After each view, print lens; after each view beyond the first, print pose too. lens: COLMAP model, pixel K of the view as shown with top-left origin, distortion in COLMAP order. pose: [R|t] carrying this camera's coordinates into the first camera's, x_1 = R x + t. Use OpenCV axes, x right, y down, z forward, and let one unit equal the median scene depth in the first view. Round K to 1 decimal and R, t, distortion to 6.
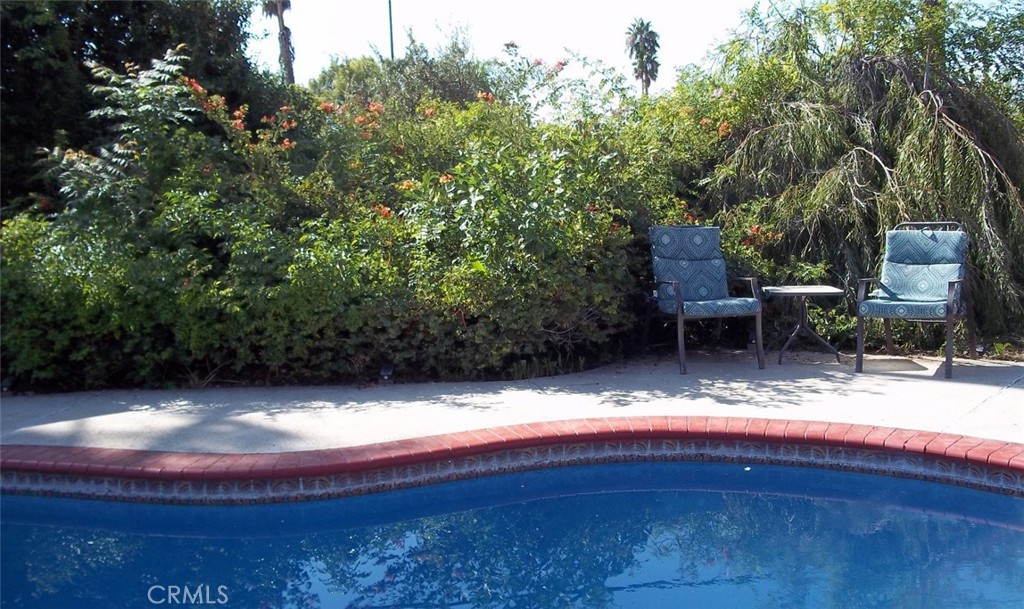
lens RADIAL K [[1050.6, 0, 510.5], [0, 1050.6, 294.6], [0, 0, 1]] dist [-0.000793, 0.000000]
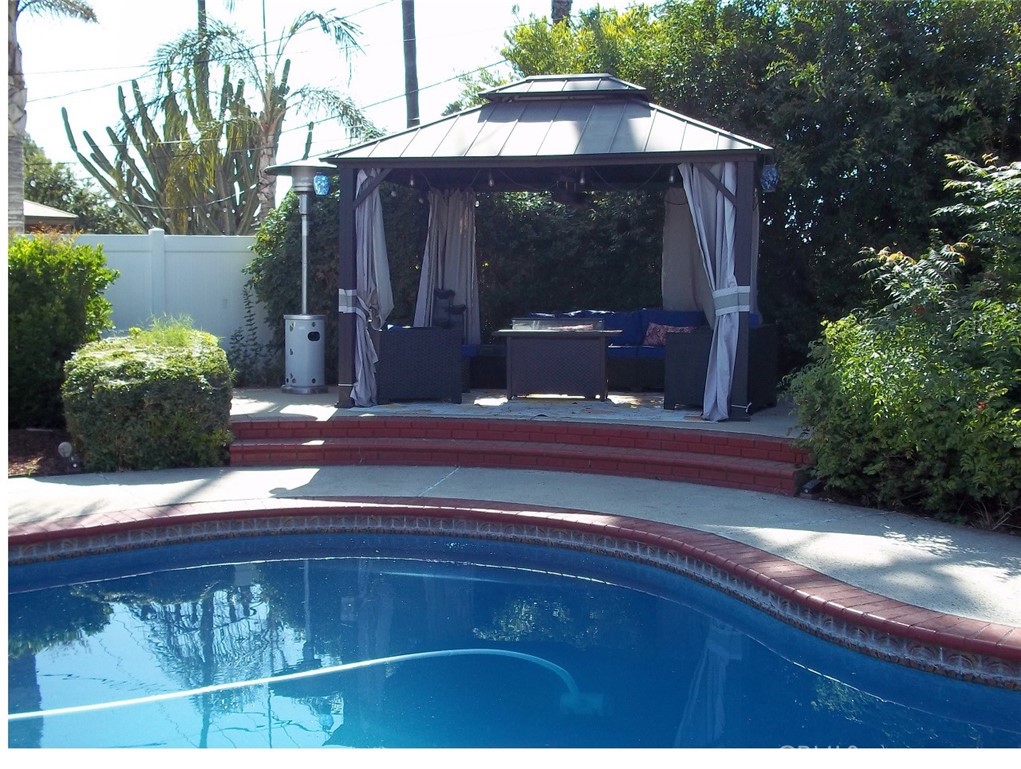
lens RADIAL K [[1179.5, 0, 510.7], [0, 1179.5, 378.9], [0, 0, 1]] dist [-0.004854, 0.000000]
pose [[0.596745, 0.101595, -0.795973, 0.225550], [-0.122586, 0.991851, 0.034693, -0.019194], [0.793012, 0.076872, 0.604337, 0.103747]]
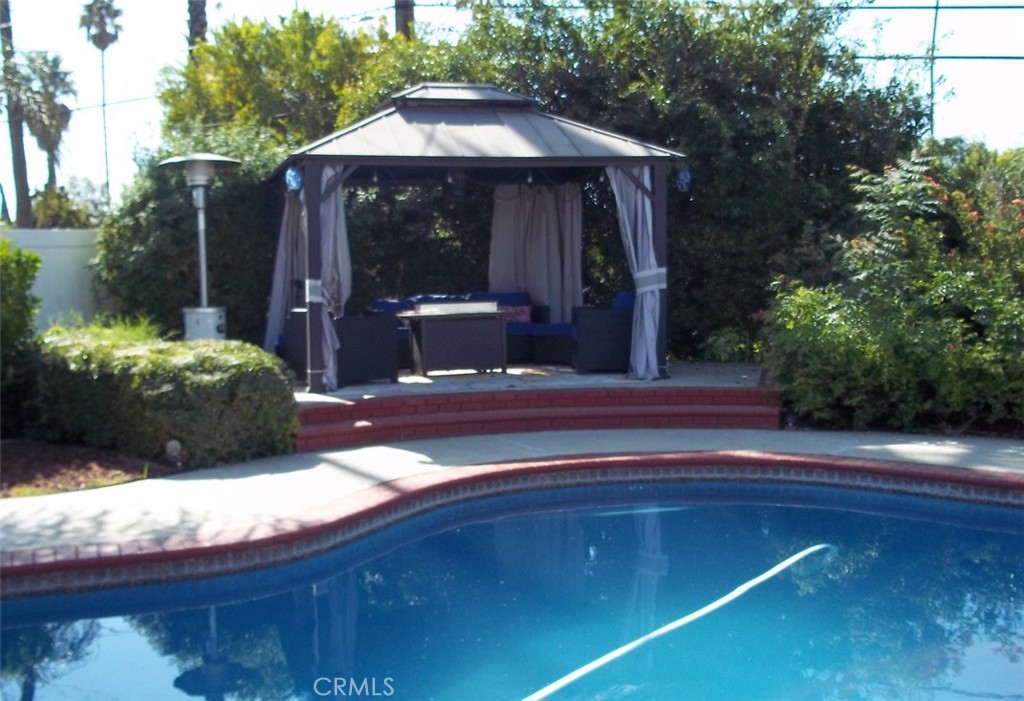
lens RADIAL K [[1140.2, 0, 512.5], [0, 1140.2, 352.2], [0, 0, 1]] dist [-0.006051, 0.000000]
pose [[0.899905, 0.048241, -0.433410, -0.191669], [-0.064088, 0.997701, -0.022019, 0.055271], [0.431352, 0.047591, 0.900928, -0.391303]]
